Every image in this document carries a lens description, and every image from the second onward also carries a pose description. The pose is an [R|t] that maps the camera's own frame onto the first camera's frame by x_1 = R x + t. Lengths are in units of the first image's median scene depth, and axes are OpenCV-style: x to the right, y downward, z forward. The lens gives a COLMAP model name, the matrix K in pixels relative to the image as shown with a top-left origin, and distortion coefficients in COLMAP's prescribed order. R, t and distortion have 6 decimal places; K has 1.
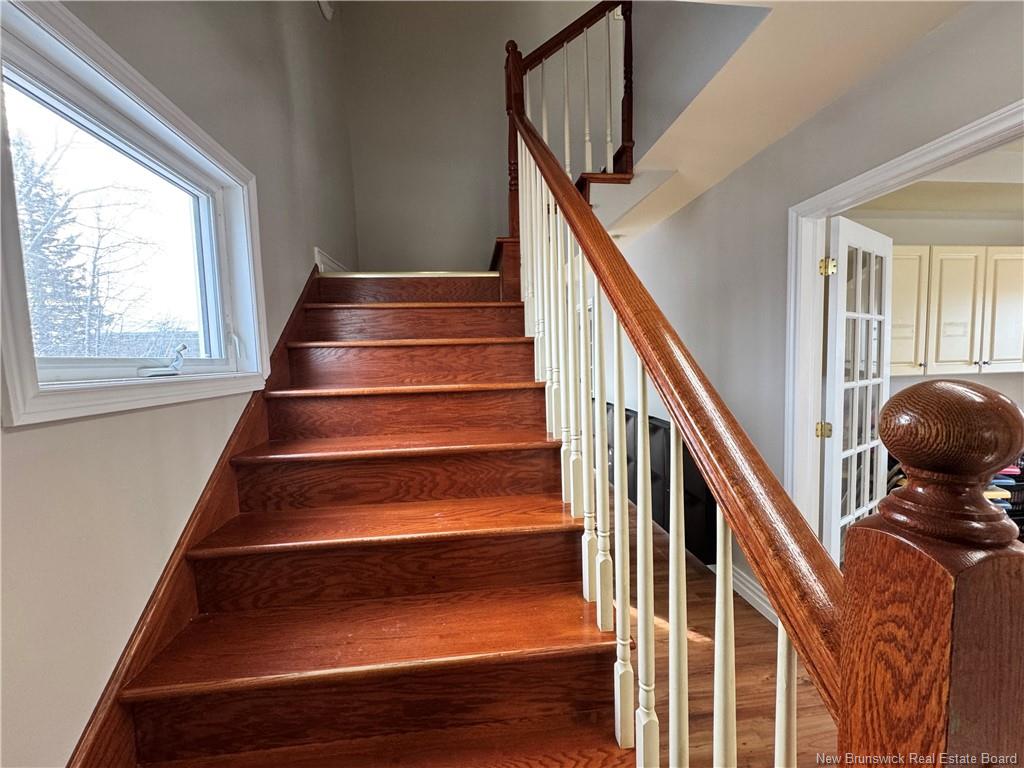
lens RADIAL K [[407.3, 0, 512.0], [0, 407.3, 384.0], [0, 0, 1]] dist [0.001367, 0.000677]
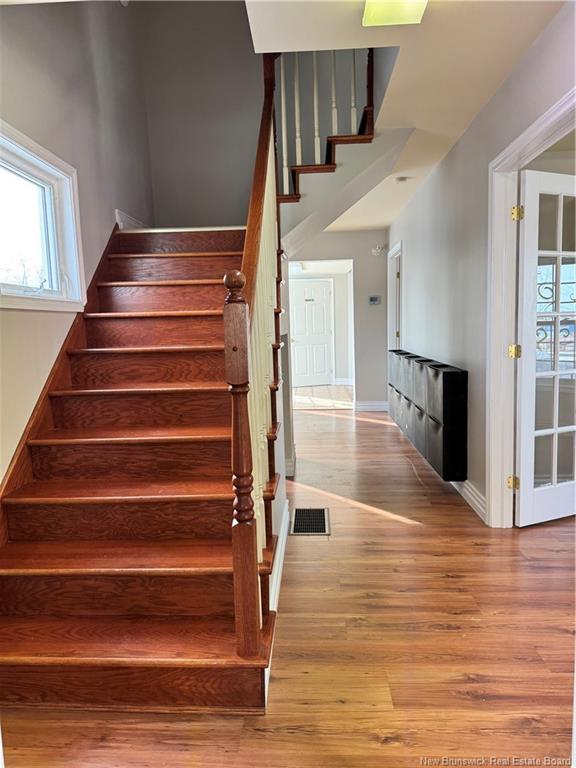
lens RADIAL K [[535.6, 0, 288.0], [0, 535.6, 384.0], [0, 0, 1]] dist [0.118672, -0.172933]
pose [[0.987325, 0.015677, -0.157934, 0.443019], [-0.008212, 0.998823, 0.047805, 0.168164], [0.158497, -0.045902, 0.986292, -0.840986]]
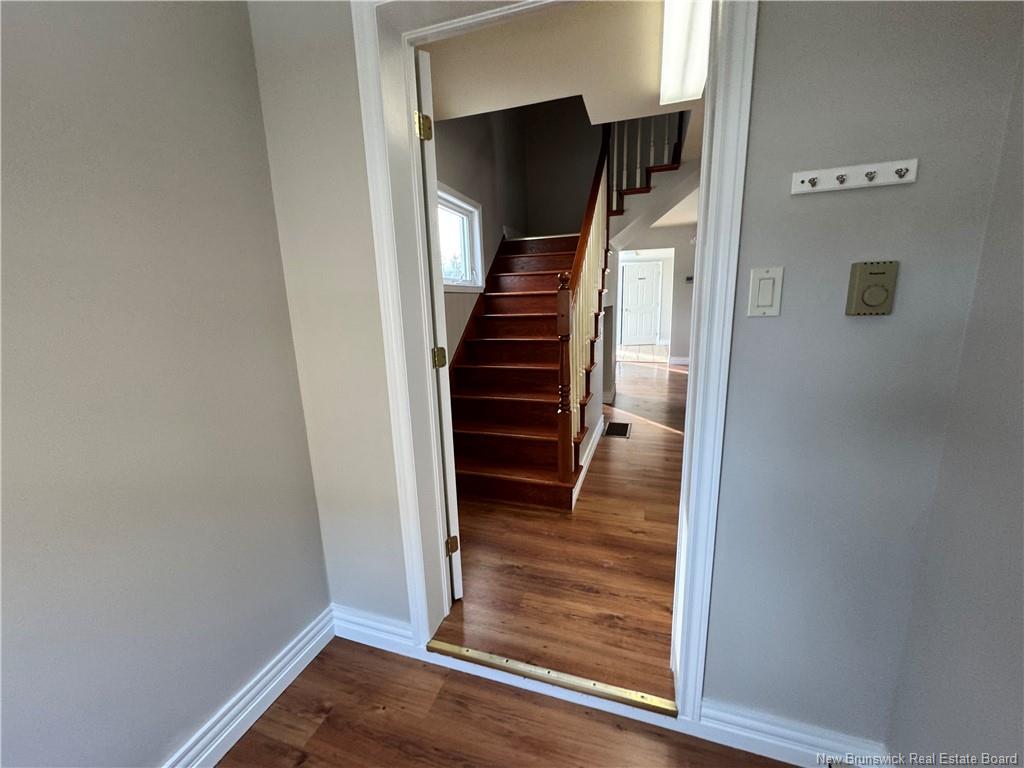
lens RADIAL K [[407.3, 0, 512.0], [0, 407.3, 384.0], [0, 0, 1]] dist [0.001367, 0.000677]
pose [[0.904635, 0.087269, -0.417156, 0.629424], [-0.024975, 0.987984, 0.152527, 0.174575], [0.425454, -0.127563, 0.895944, -1.209074]]
